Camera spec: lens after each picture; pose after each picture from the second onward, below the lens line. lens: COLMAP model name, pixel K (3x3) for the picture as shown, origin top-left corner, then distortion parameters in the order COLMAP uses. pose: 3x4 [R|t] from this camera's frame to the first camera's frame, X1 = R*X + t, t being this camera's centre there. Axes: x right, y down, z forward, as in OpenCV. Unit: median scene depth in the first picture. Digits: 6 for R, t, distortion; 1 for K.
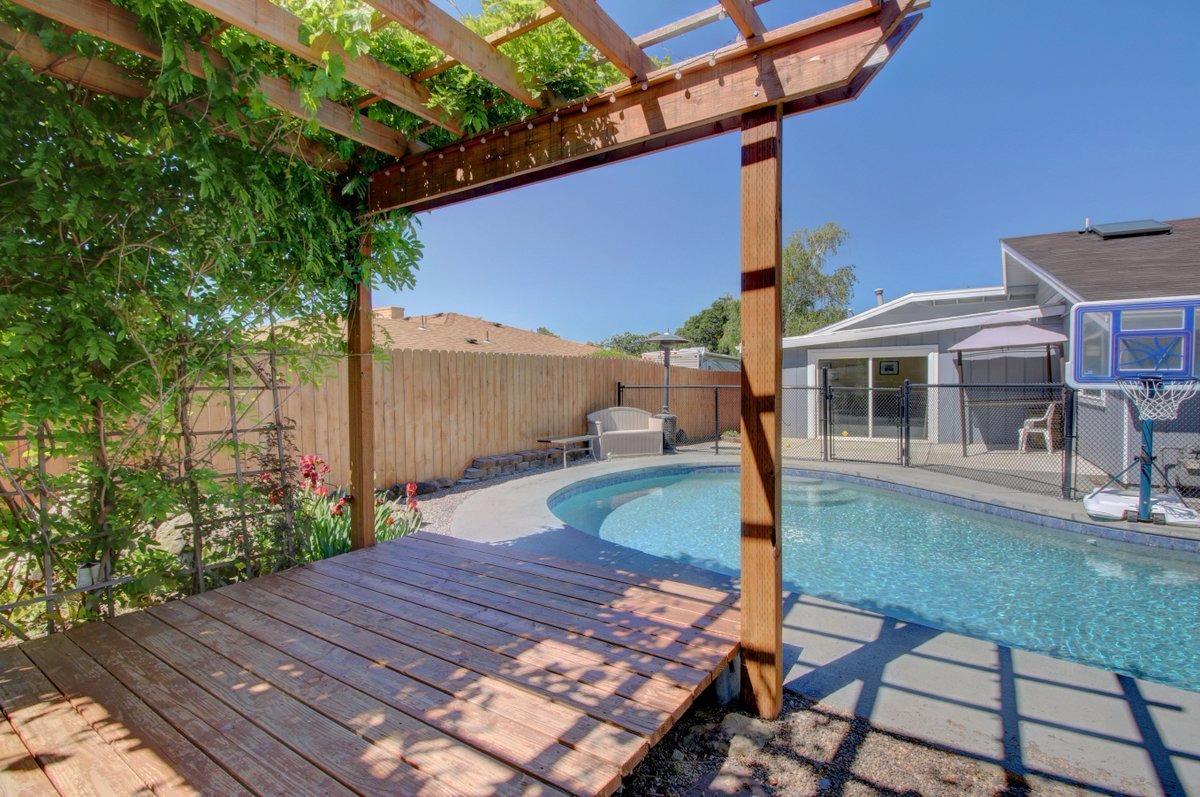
lens RADIAL K [[549.1, 0, 586.6], [0, 549.1, 387.9], [0, 0, 1]] dist [0.005732, -0.012233]
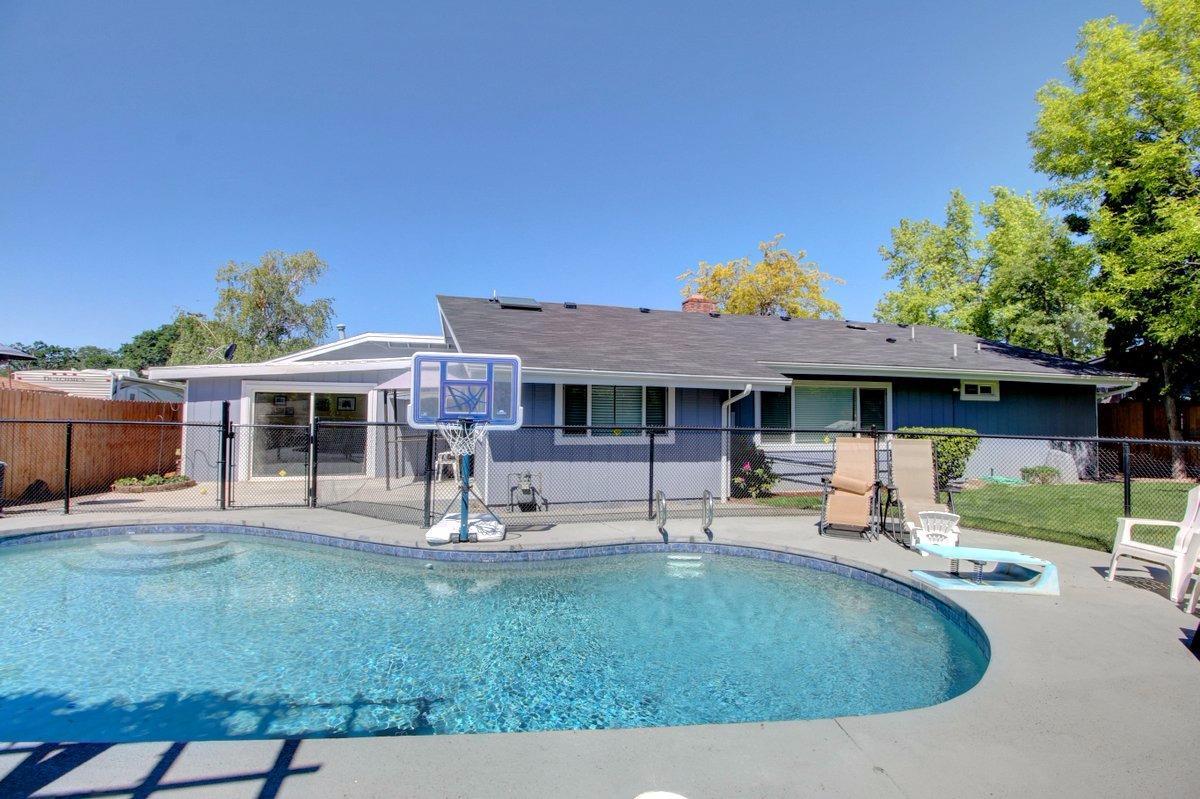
lens RADIAL K [[549.1, 0, 586.6], [0, 549.1, 388.9], [0, 0, 1]] dist [0.005732, -0.012233]
pose [[0.688121, 0.052558, 0.723690, 0.219839], [-0.009695, 0.997950, -0.063257, -0.007890], [-0.725531, 0.036513, 0.687220, -0.015973]]
